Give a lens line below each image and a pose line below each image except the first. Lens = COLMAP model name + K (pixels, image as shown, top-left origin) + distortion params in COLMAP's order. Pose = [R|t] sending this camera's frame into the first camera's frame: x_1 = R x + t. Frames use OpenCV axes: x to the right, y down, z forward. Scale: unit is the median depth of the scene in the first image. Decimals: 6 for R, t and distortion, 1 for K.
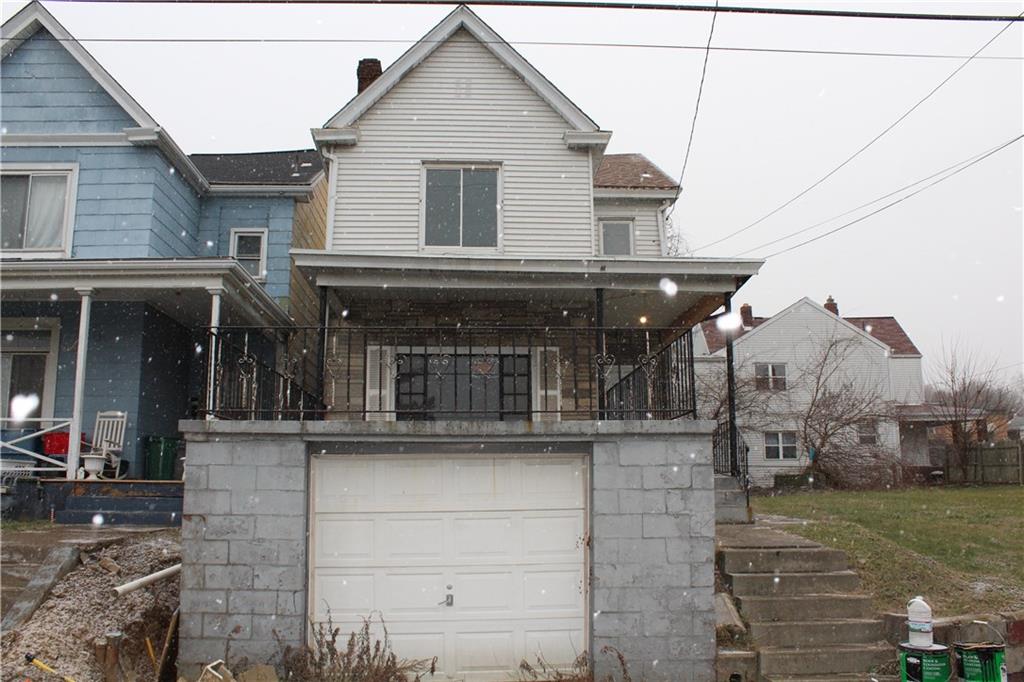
lens RADIAL K [[849.0, 0, 513.4], [0, 849.0, 339.5], [0, 0, 1]] dist [-0.159353, 0.124304]
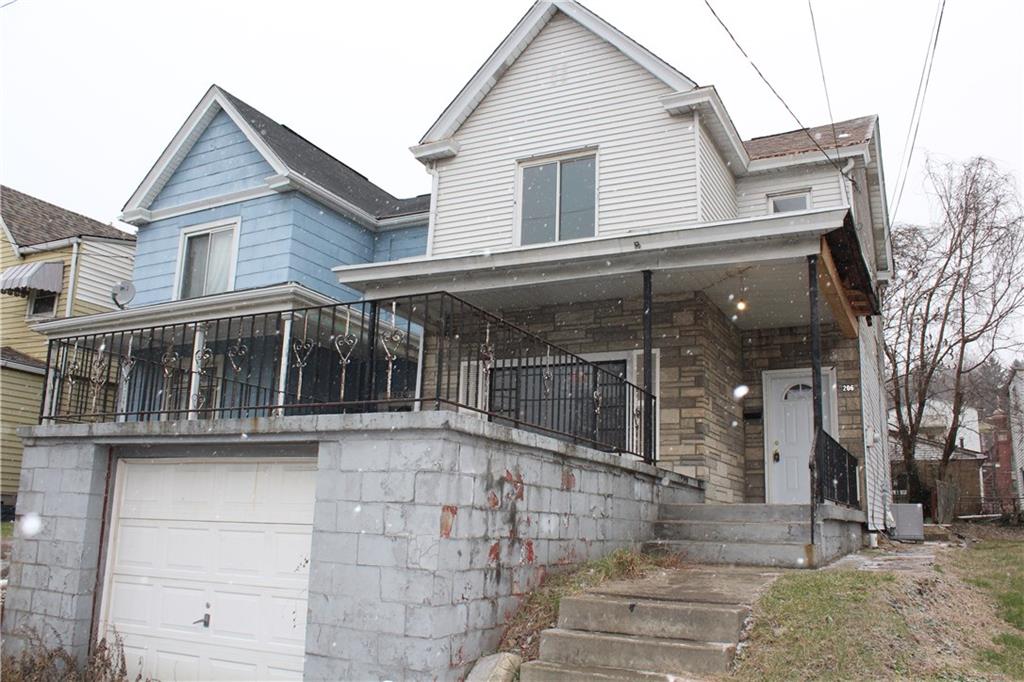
lens RADIAL K [[849.0, 0, 516.8], [0, 849.0, 341.3], [0, 0, 1]] dist [-0.159353, 0.124304]
pose [[0.867116, -0.077649, -0.492016, 0.665765], [0.055983, 0.996709, -0.058634, 0.083153], [0.494950, 0.023298, 0.868609, 0.391172]]
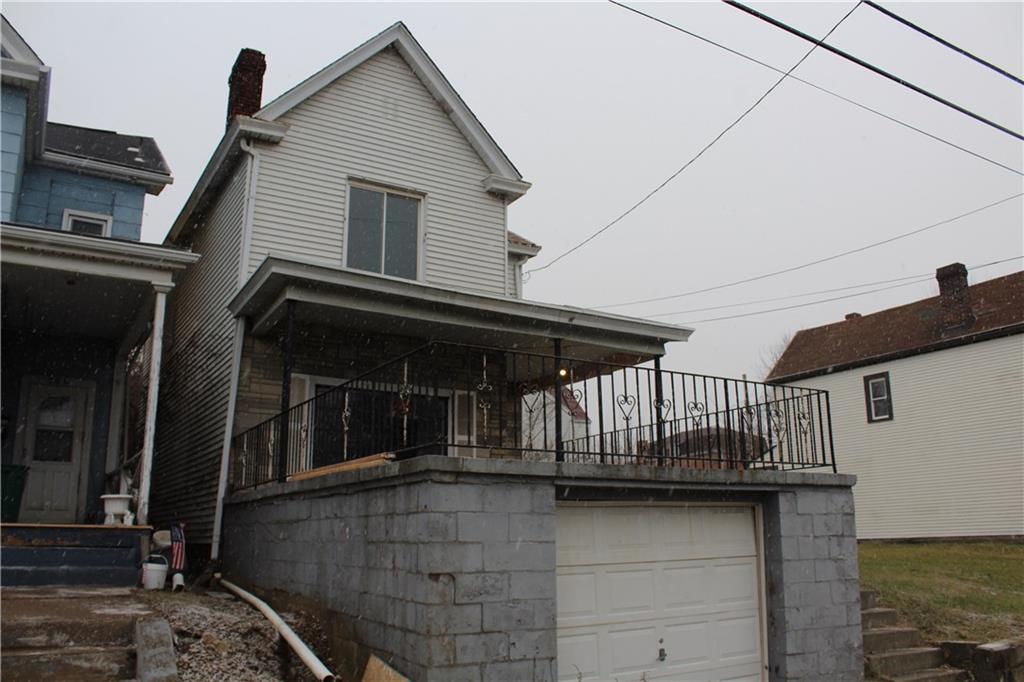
lens RADIAL K [[849.0, 0, 512.0], [0, 849.0, 336.8], [0, 0, 1]] dist [-0.159353, 0.124304]
pose [[0.881147, 0.112191, 0.459341, -0.700199], [-0.083820, 0.993120, -0.081773, 0.042218], [-0.465355, 0.033552, 0.884488, 0.229016]]
